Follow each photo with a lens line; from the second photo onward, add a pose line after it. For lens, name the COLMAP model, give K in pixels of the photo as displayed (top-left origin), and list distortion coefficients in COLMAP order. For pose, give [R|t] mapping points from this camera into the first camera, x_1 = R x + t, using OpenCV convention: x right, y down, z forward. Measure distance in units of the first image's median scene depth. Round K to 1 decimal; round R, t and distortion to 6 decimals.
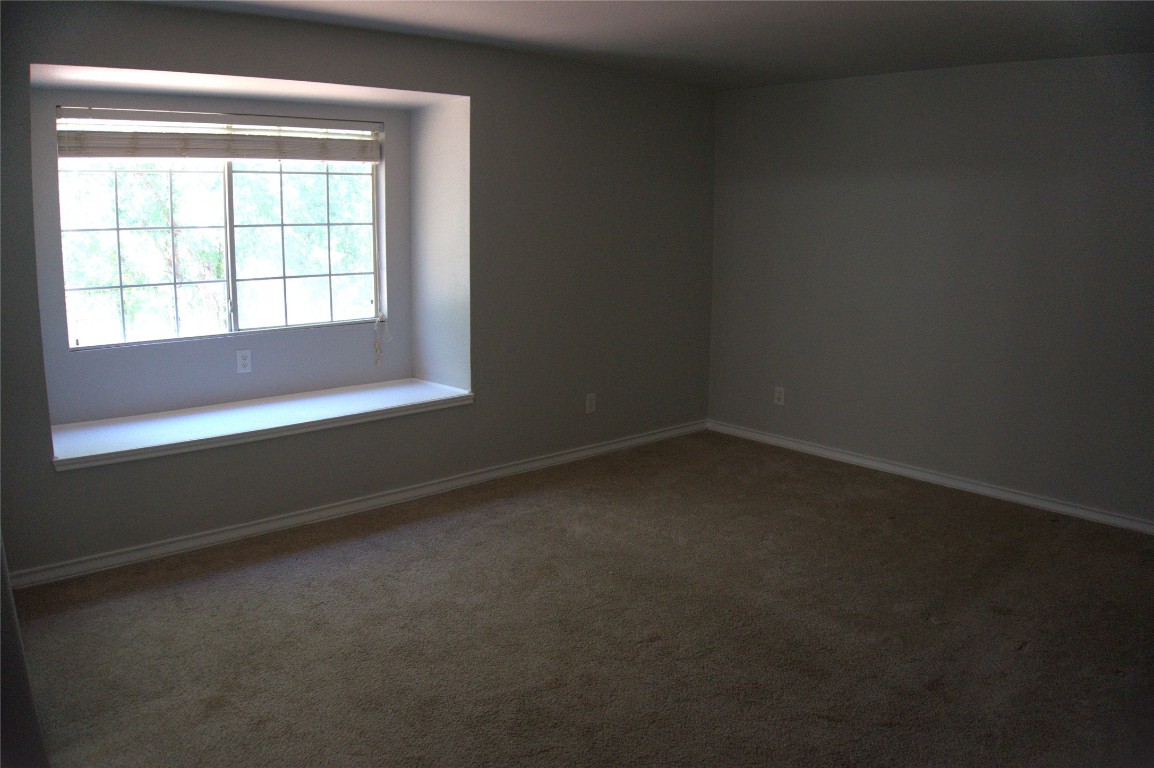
lens RADIAL K [[826.9, 0, 577.0], [0, 826.9, 384.0], [0, 0, 1]] dist [-0.122022, 0.001200]
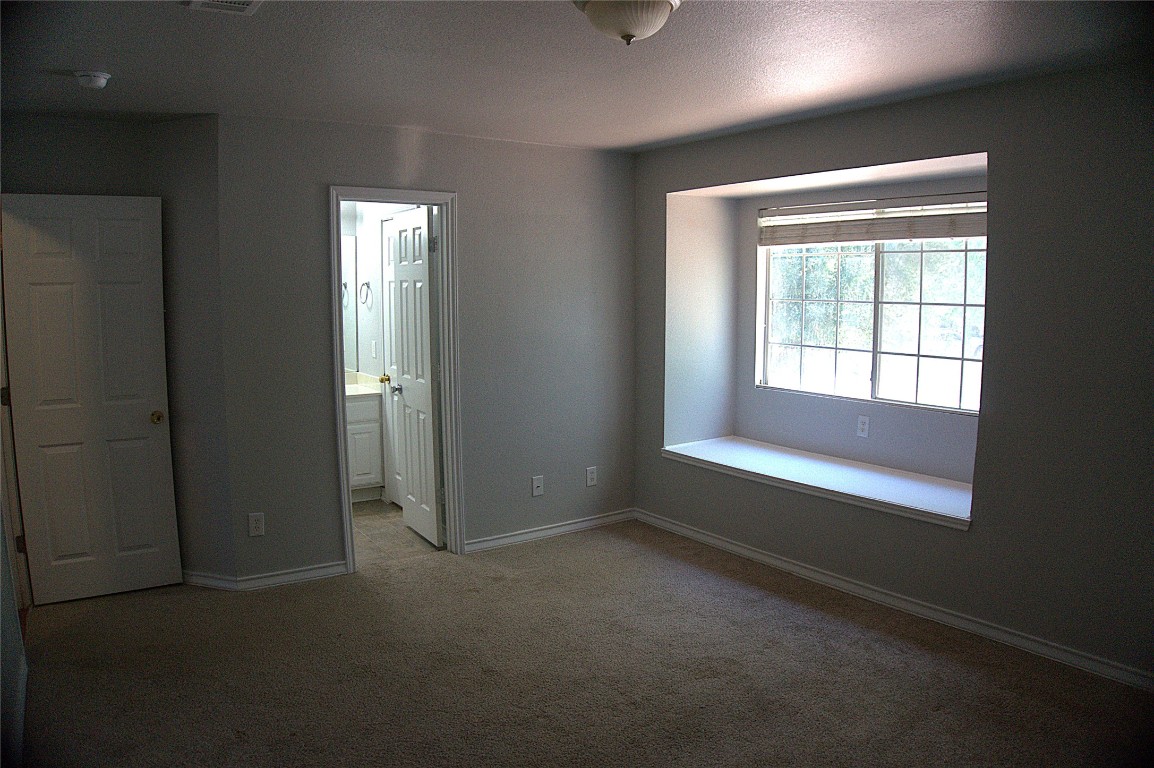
lens RADIAL K [[826.9, 0, 577.0], [0, 826.9, 384.0], [0, 0, 1]] dist [-0.122022, 0.001200]
pose [[-0.100110, 0.113240, -0.988511, 0.717259], [-0.198428, 0.971273, 0.131361, -0.154651], [0.974989, 0.209299, -0.074764, 0.720169]]
